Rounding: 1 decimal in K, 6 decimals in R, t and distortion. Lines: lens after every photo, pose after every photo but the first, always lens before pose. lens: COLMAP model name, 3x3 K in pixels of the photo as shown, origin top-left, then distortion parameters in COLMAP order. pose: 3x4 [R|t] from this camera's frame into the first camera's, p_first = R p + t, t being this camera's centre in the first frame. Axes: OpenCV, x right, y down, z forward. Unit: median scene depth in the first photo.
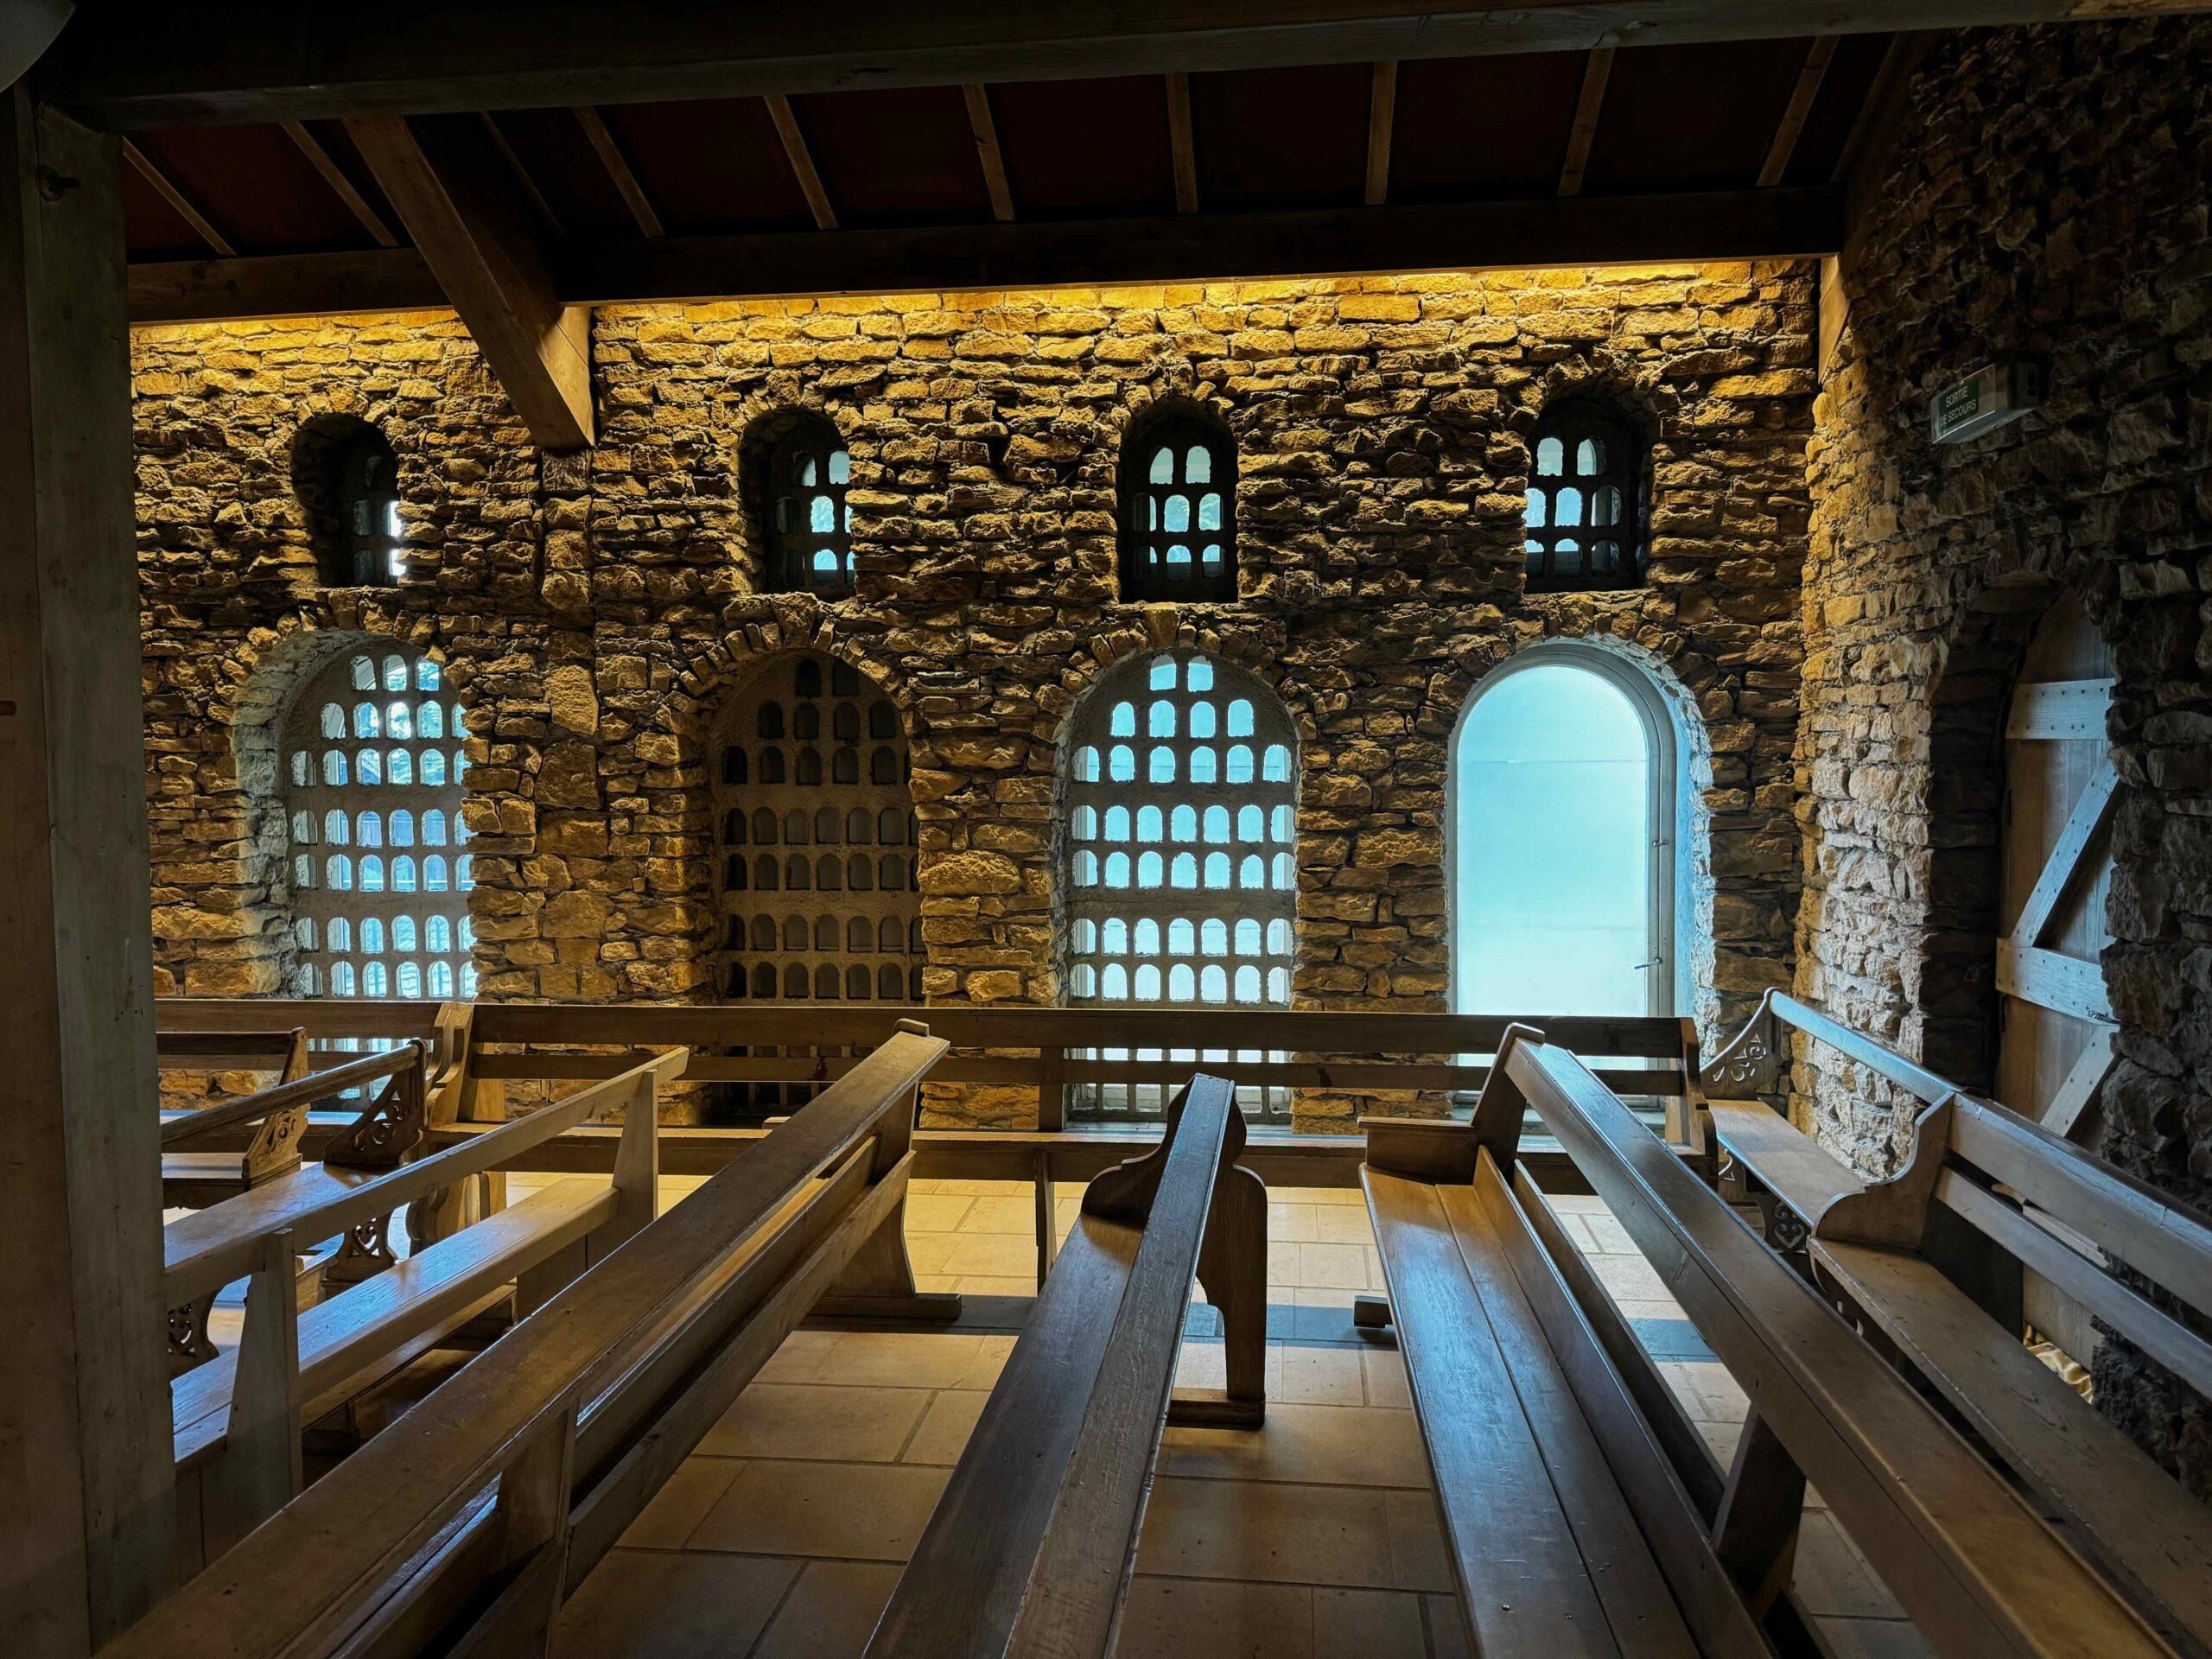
lens RADIAL K [[1561.3, 0, 1110.1], [0, 1561.3, 841.7], [0, 0, 1]] dist [0.005864, -0.000630]
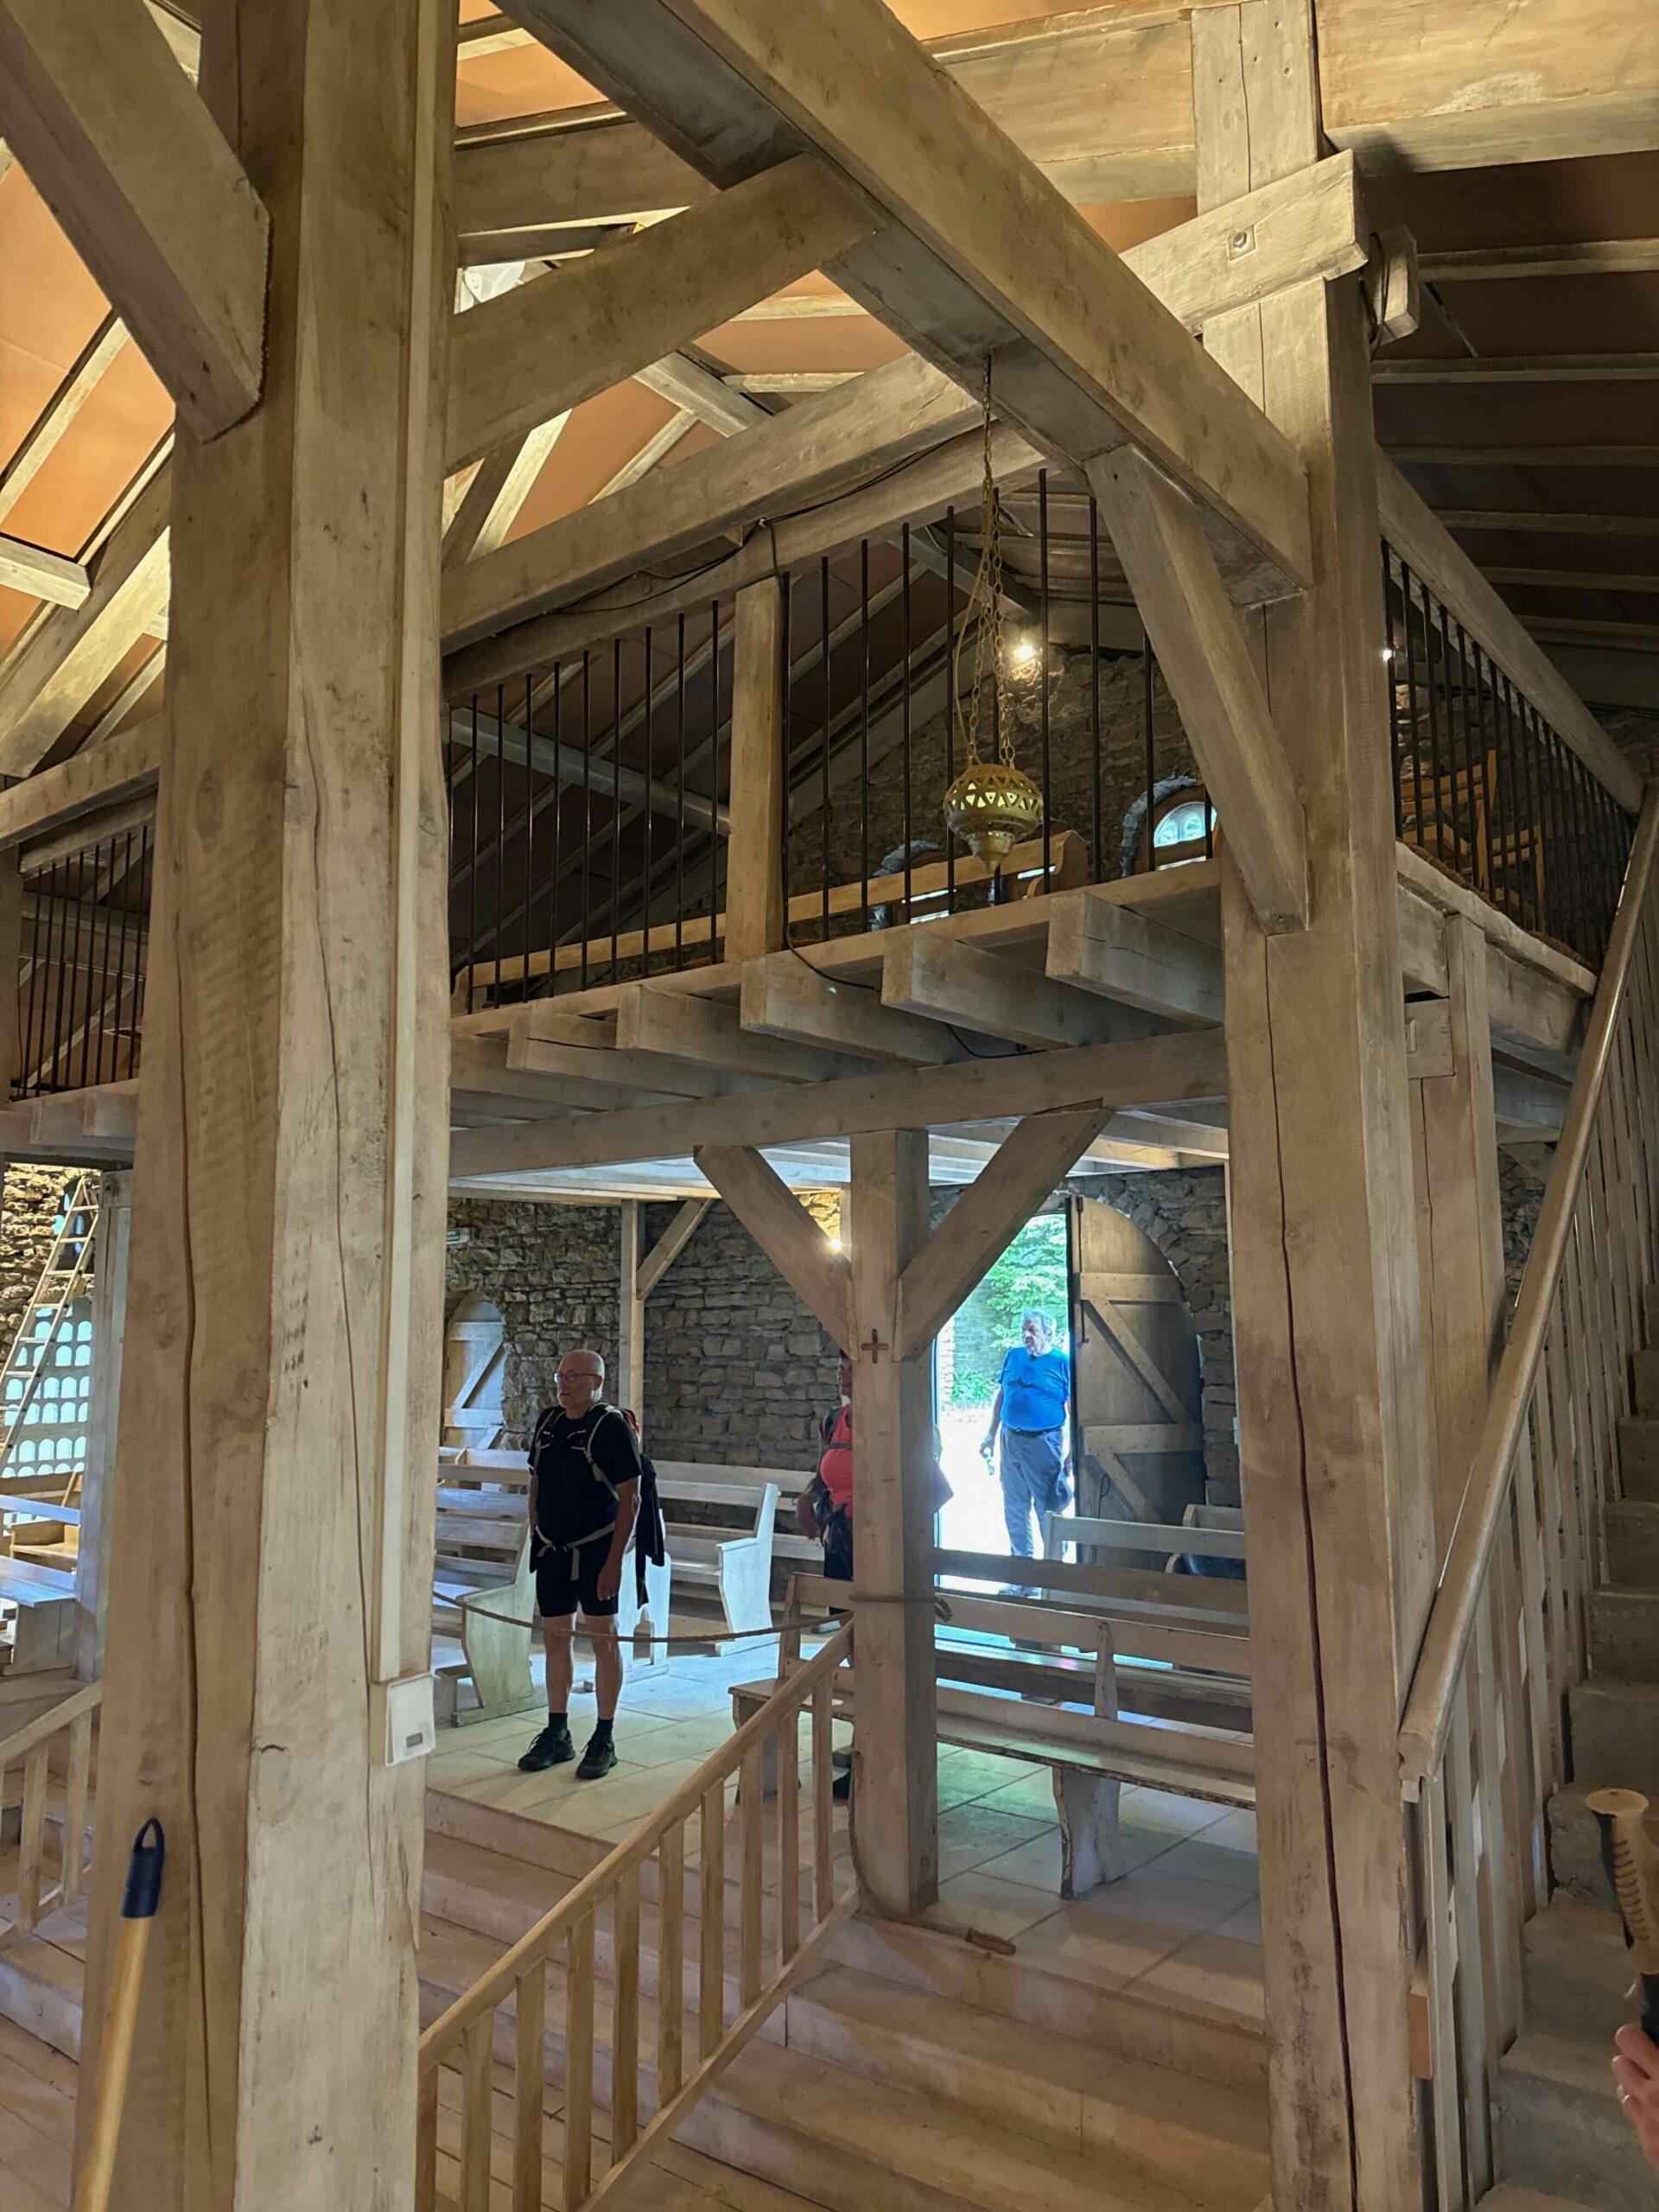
lens RADIAL K [[1561.3, 0, 829.0], [0, 1561.3, 1113.9], [0, 0, 1]] dist [0.005864, -0.000630]
pose [[0.541019, 0.121166, 0.832236, -1.147387], [0.059155, 0.981634, -0.181373, 0.068023], [-0.838927, 0.147357, 0.523915, -0.903803]]
